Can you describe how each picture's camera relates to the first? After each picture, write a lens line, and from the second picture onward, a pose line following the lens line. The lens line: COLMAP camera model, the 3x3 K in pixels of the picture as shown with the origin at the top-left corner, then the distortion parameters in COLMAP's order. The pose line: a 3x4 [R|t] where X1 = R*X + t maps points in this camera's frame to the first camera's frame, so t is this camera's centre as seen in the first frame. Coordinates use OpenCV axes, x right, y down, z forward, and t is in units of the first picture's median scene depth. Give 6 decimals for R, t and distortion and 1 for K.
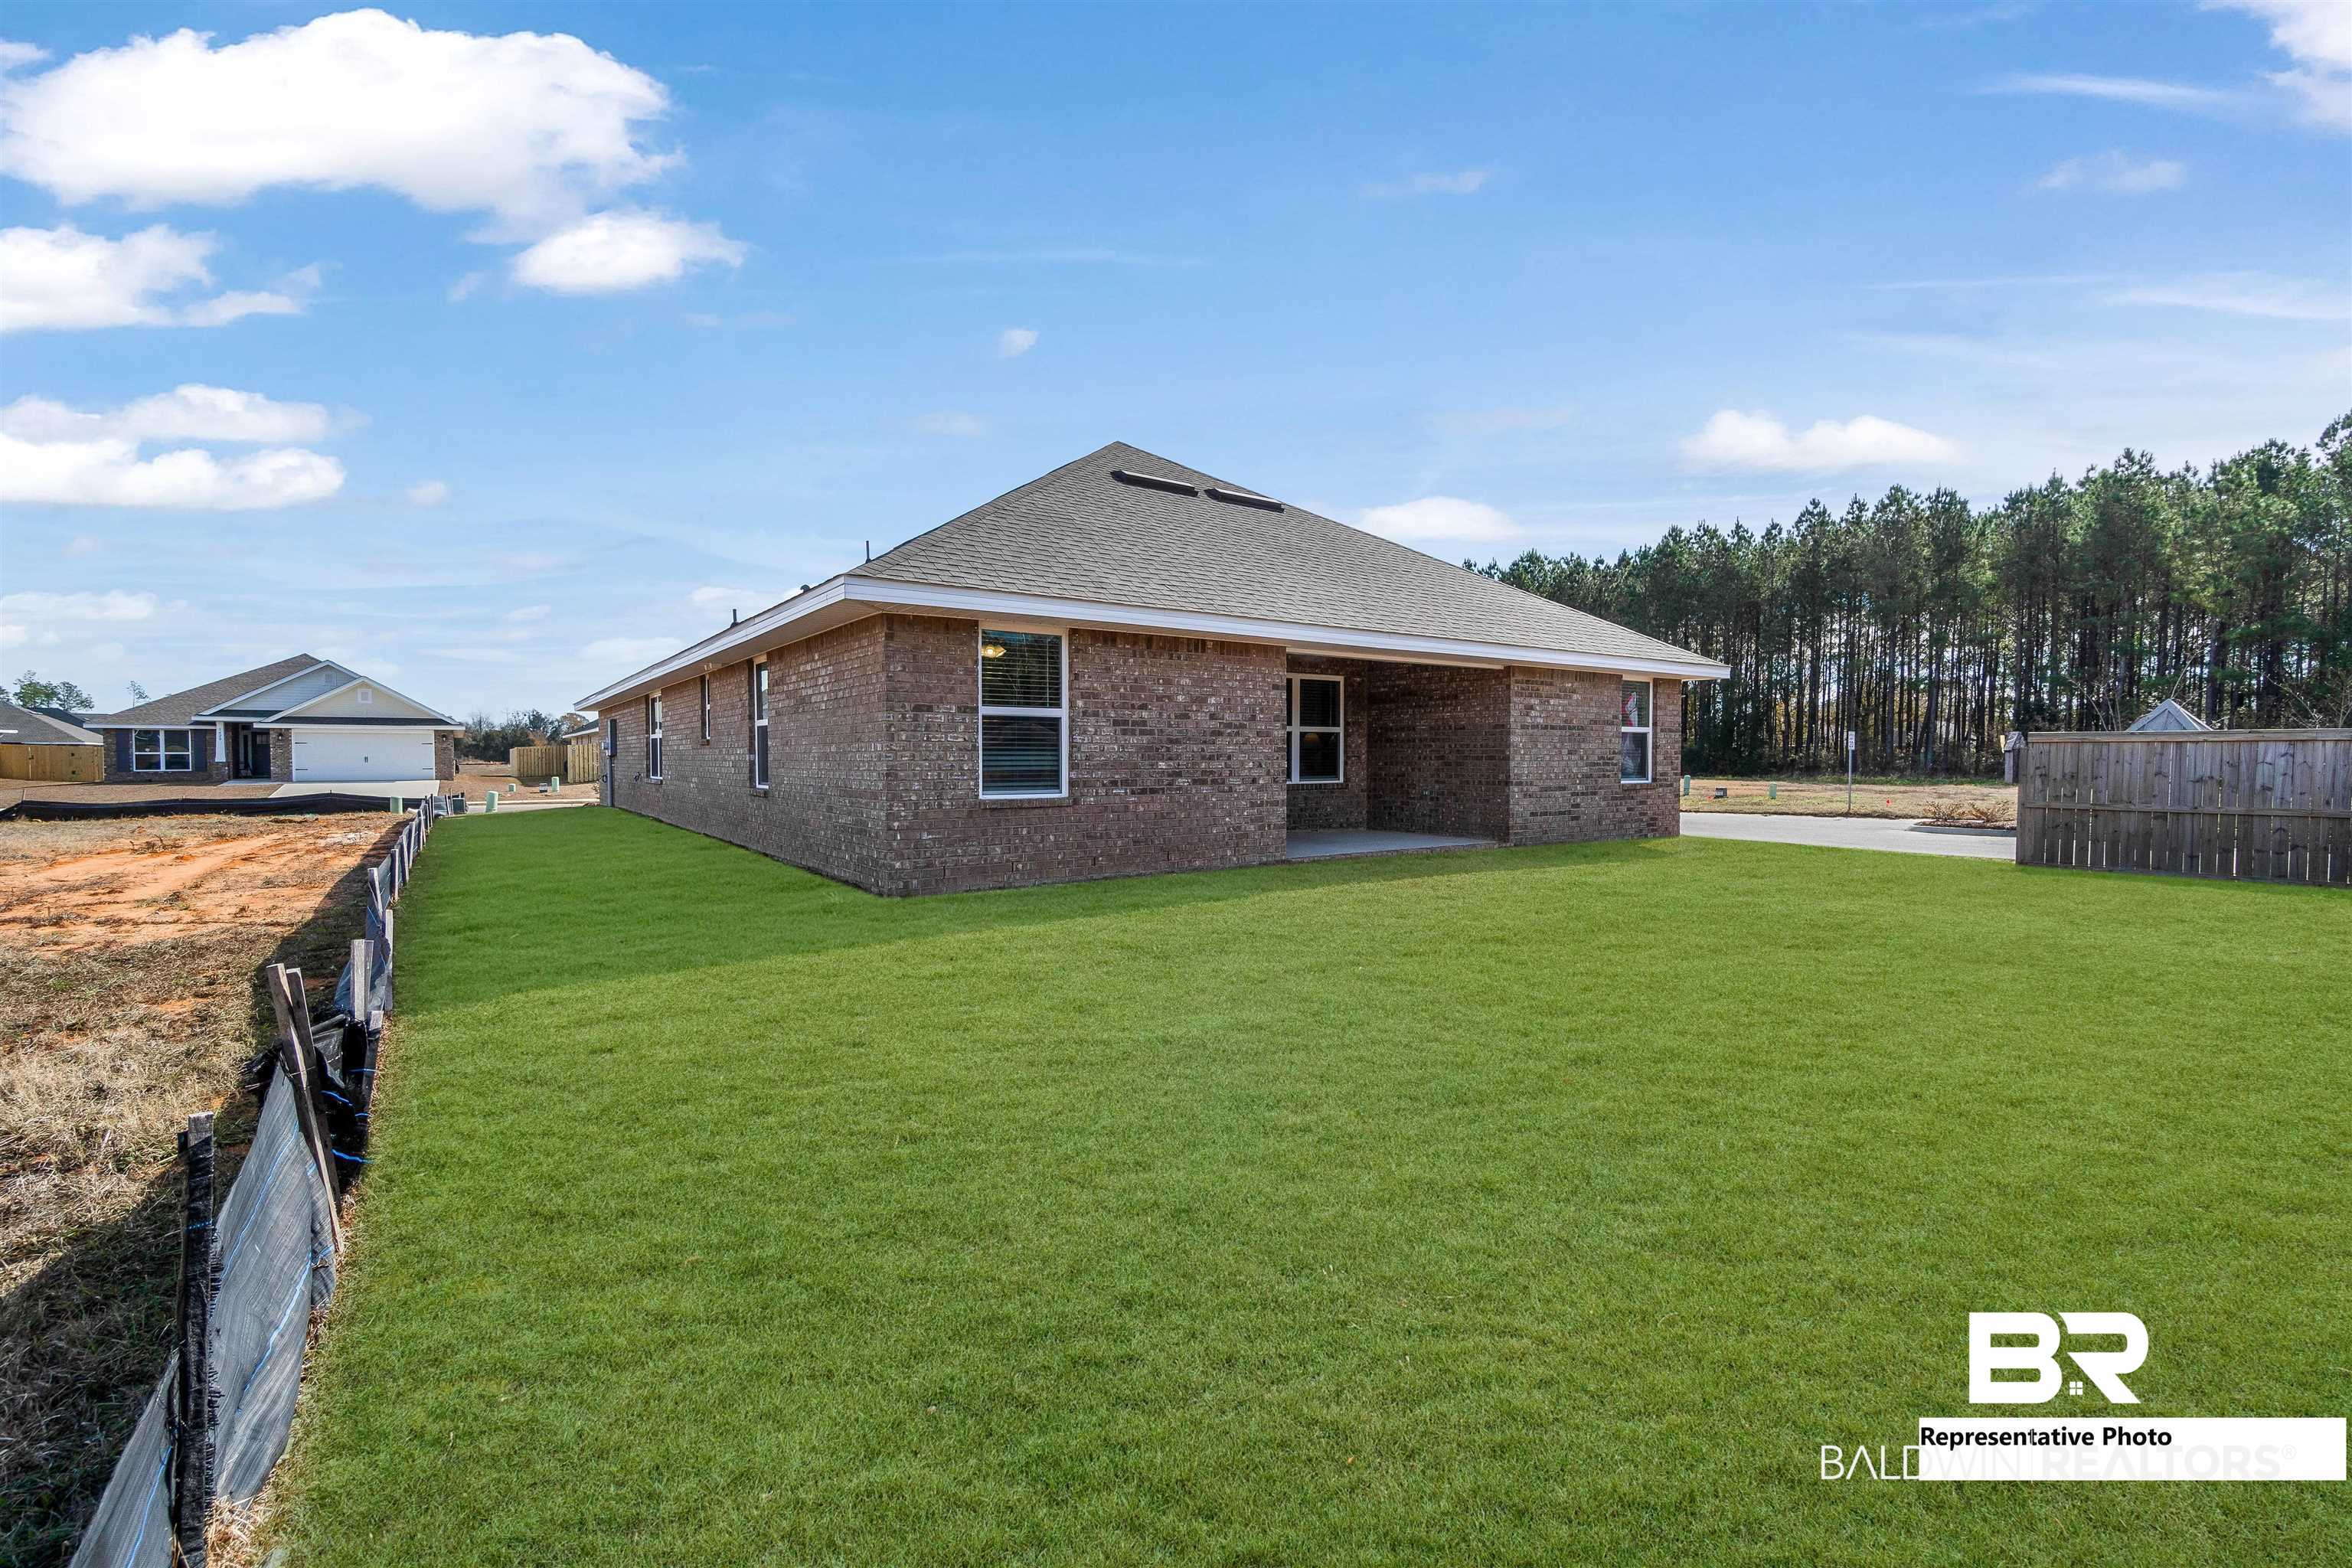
lens RADIAL K [[1031.5, 0, 1198.1], [0, 1031.5, 773.0], [0, 0, 1]] dist [0.001309, -0.000263]
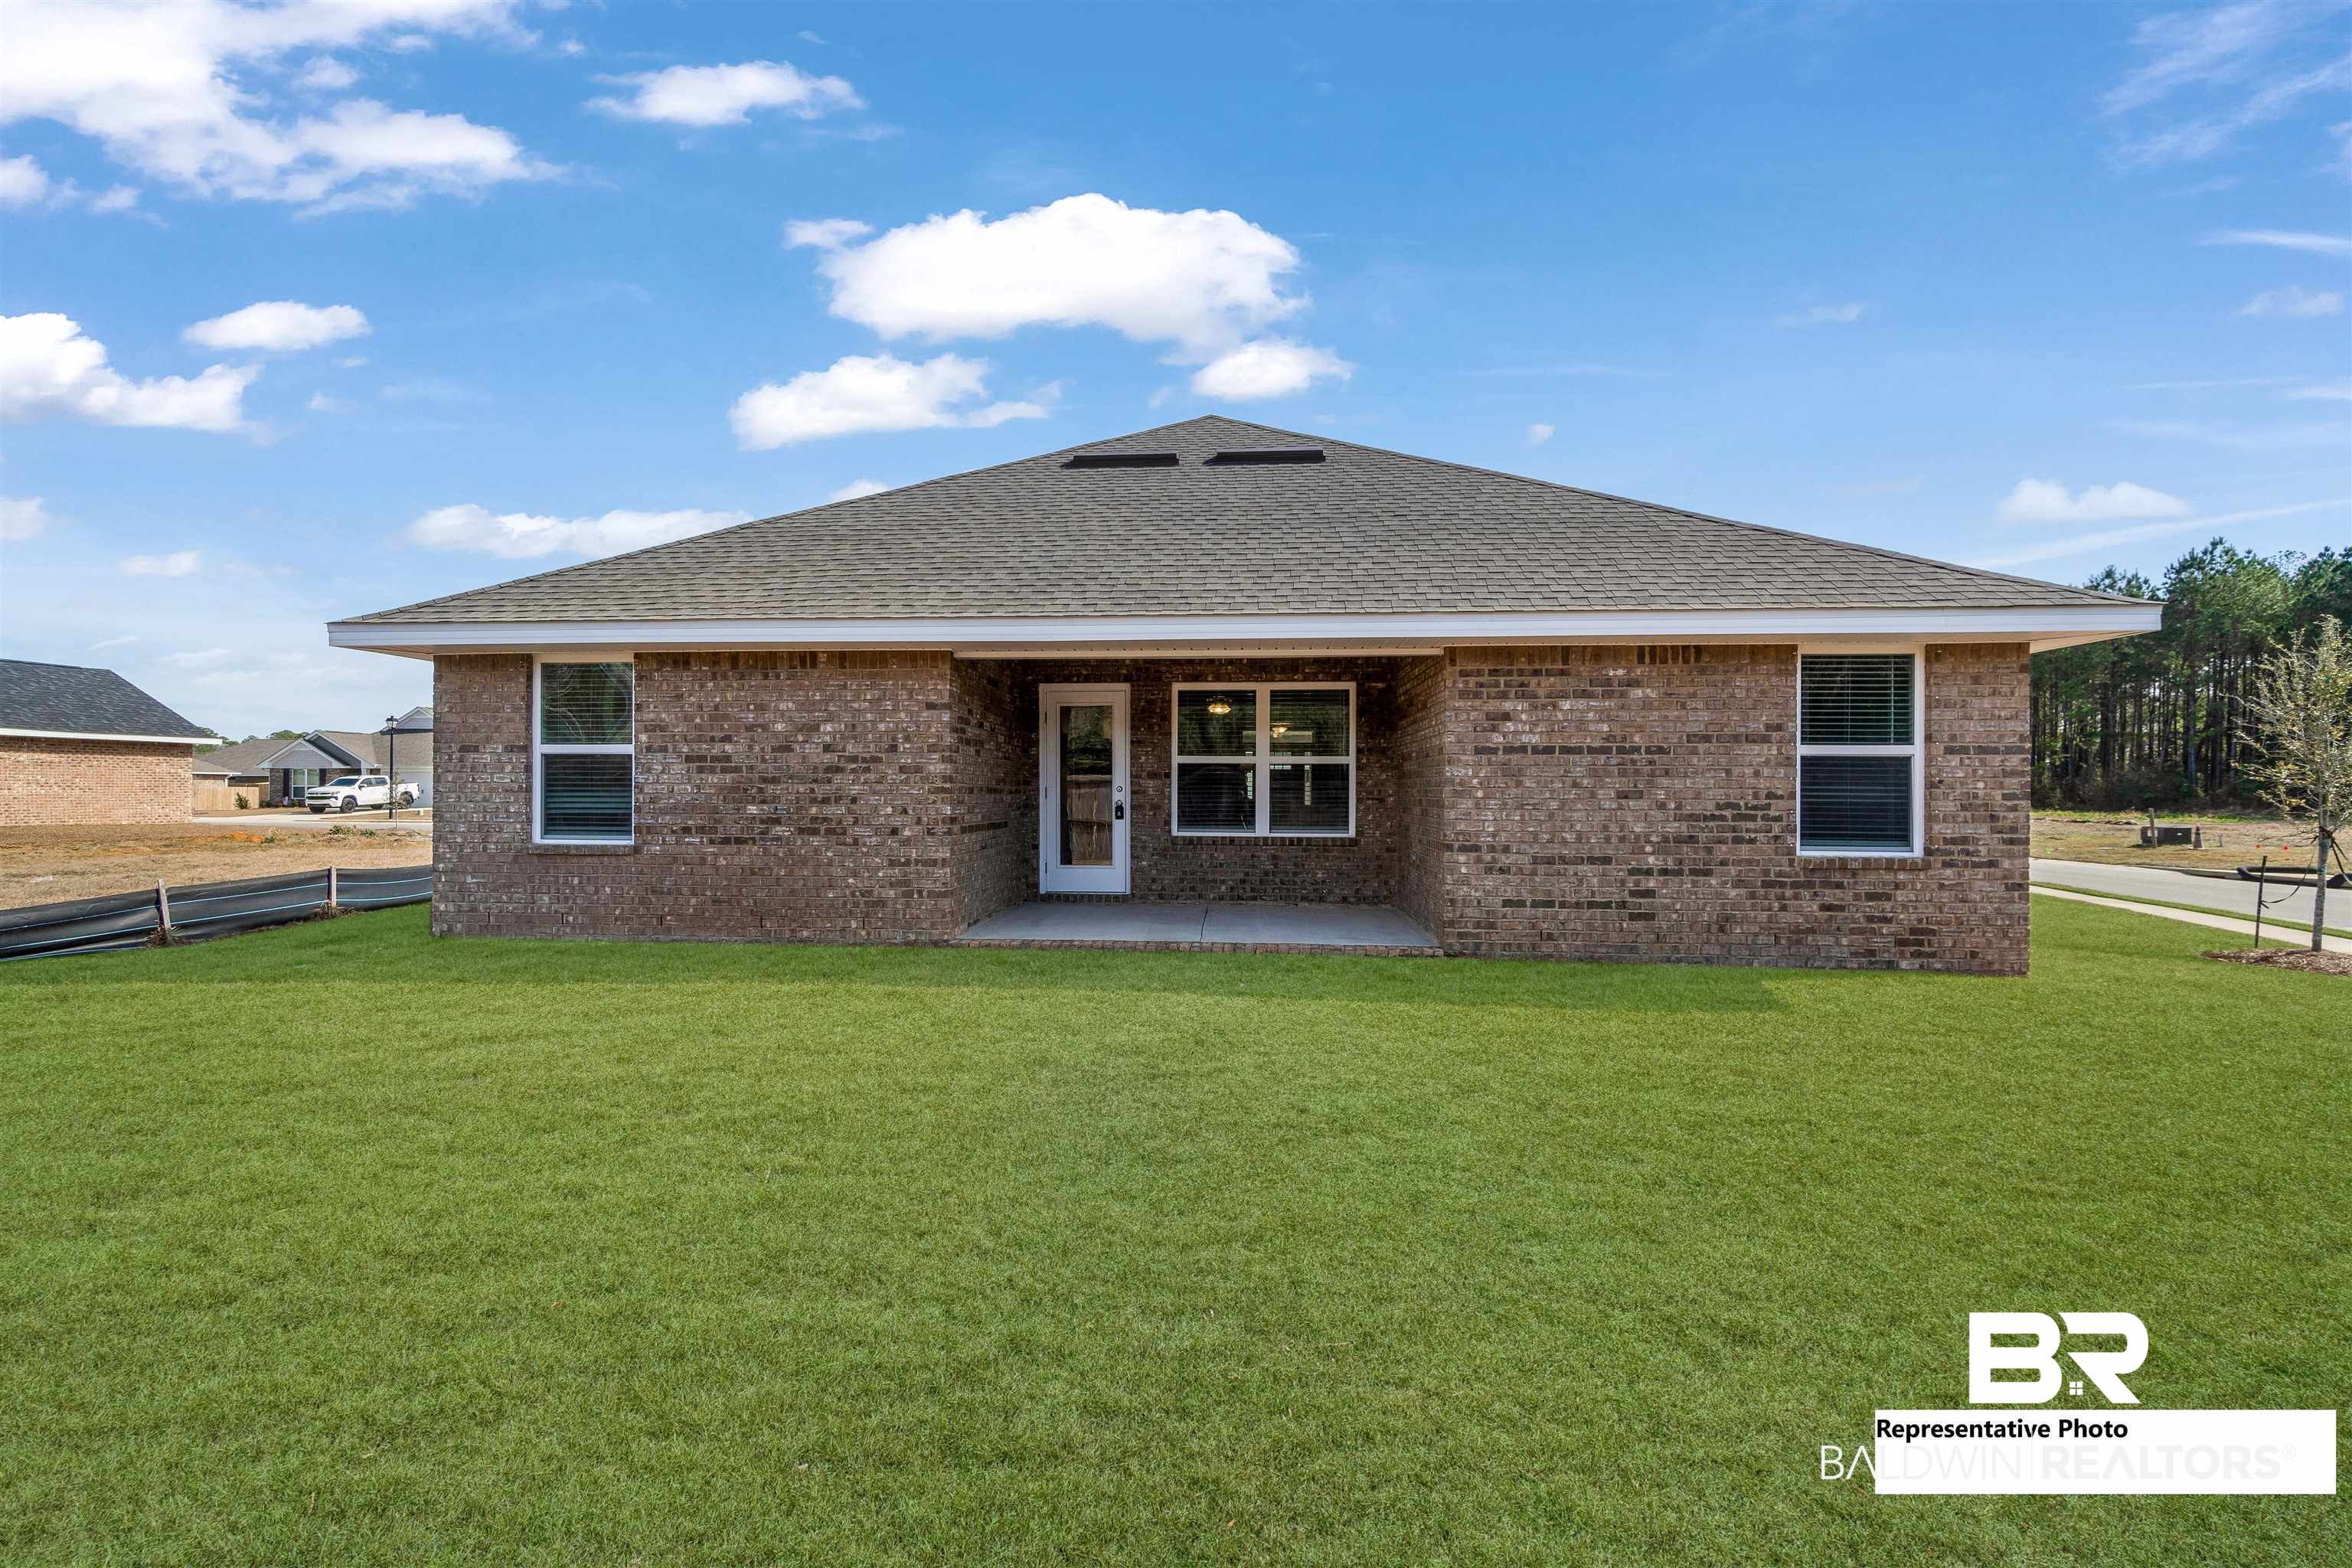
lens RADIAL K [[1031.5, 0, 1177.0], [0, 1031.5, 788.5], [0, 0, 1]] dist [0.001309, -0.000263]
pose [[0.753650, 0.001671, -0.657274, 0.754510], [-0.013706, 0.999819, -0.013175, -0.018099], [0.657133, 0.018938, 0.753537, 0.602859]]
